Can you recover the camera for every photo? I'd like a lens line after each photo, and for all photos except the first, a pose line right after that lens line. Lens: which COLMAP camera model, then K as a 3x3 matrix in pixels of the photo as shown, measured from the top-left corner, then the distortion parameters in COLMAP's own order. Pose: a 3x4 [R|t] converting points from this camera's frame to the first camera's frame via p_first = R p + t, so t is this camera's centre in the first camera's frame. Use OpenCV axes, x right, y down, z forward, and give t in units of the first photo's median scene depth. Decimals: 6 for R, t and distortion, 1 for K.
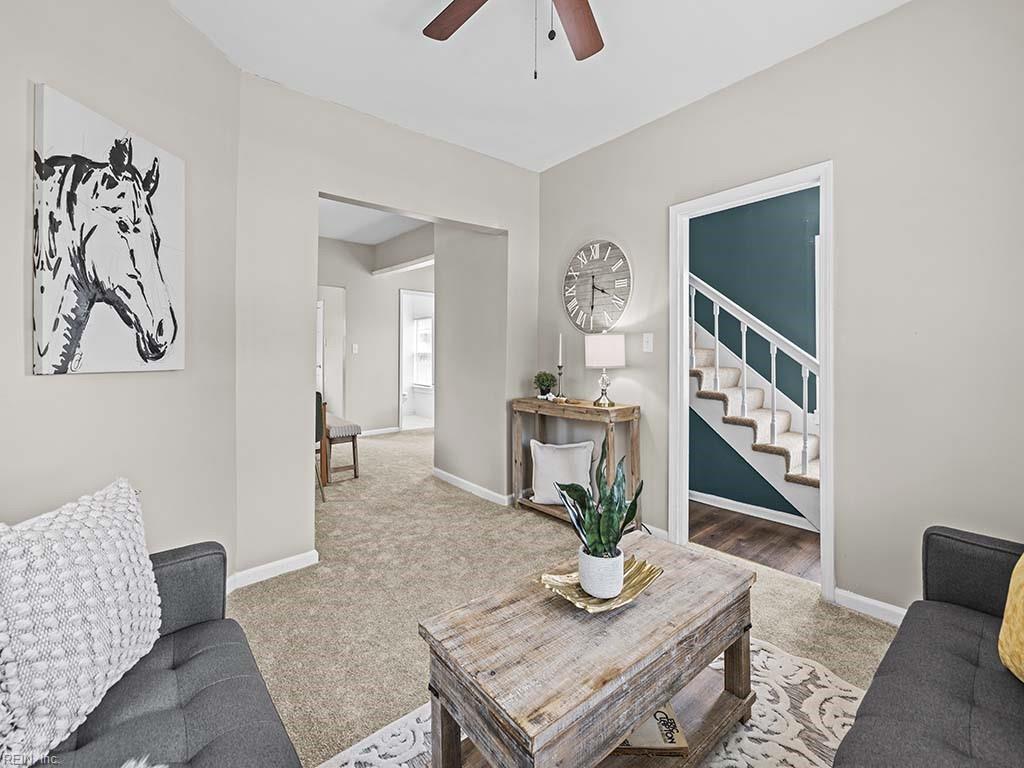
lens RADIAL K [[434.1, 0, 484.3], [0, 434.1, 348.9], [0, 0, 1]] dist [-0.000078, 0.000025]
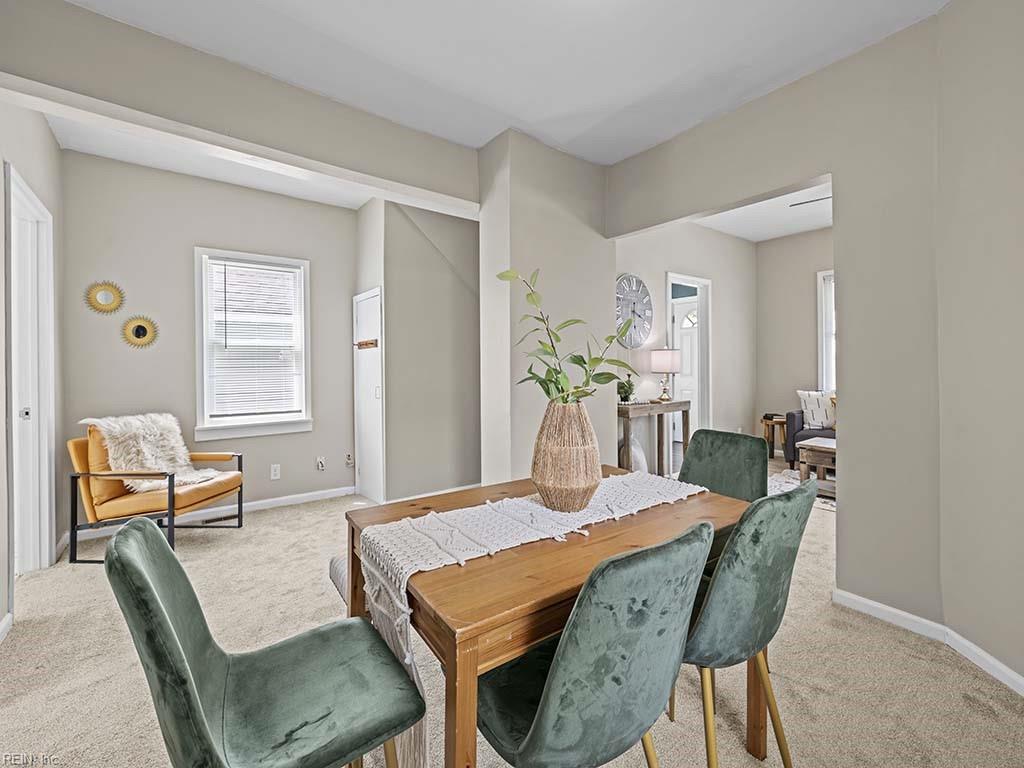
lens RADIAL K [[432.7, 0, 507.6], [0, 432.7, 367.4], [0, 0, 1]] dist [0.000656, 0.000164]
pose [[0.028649, -0.013789, 0.999494, -0.769202], [0.002490, 0.999903, 0.013723, 0.003144], [-0.999586, 0.002096, 0.028681, 0.992546]]
